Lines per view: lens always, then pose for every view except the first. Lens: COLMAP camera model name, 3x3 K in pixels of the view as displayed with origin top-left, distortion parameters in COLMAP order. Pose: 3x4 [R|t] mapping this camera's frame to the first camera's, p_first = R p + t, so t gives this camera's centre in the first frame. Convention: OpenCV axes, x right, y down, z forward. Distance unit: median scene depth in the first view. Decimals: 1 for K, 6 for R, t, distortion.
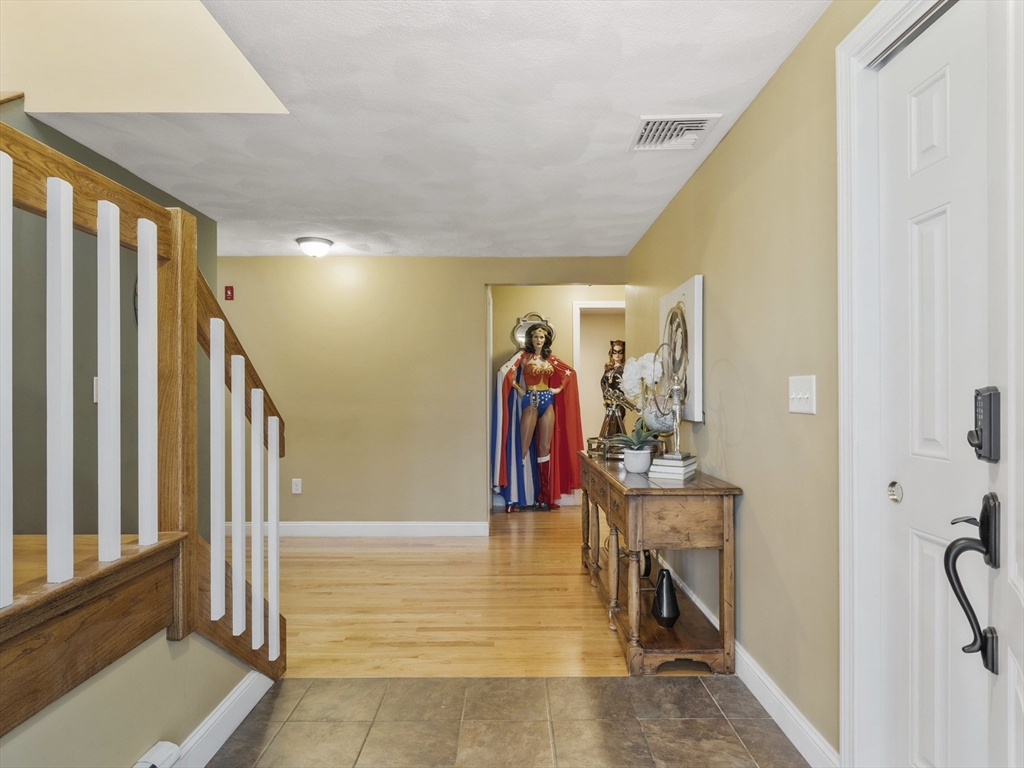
lens RADIAL K [[593.1, 0, 513.3], [0, 593.1, 388.7], [0, 0, 1]] dist [-0.002408, -0.000350]
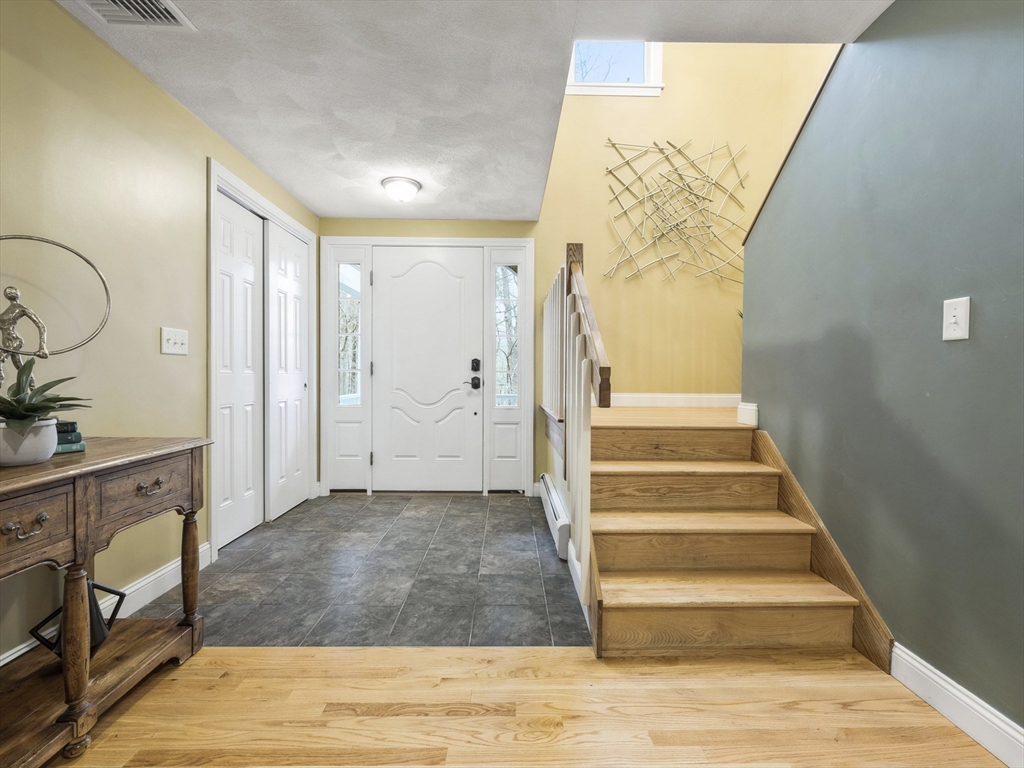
lens RADIAL K [[477.1, 0, 511.8], [0, 477.1, 383.6], [0, 0, 1]] dist [-0.001795, -0.000110]
pose [[-0.999938, -0.007868, -0.007856, -0.269097], [-0.007908, 0.999956, 0.005130, 0.084473], [0.007815, 0.005192, -0.999956, 1.778186]]
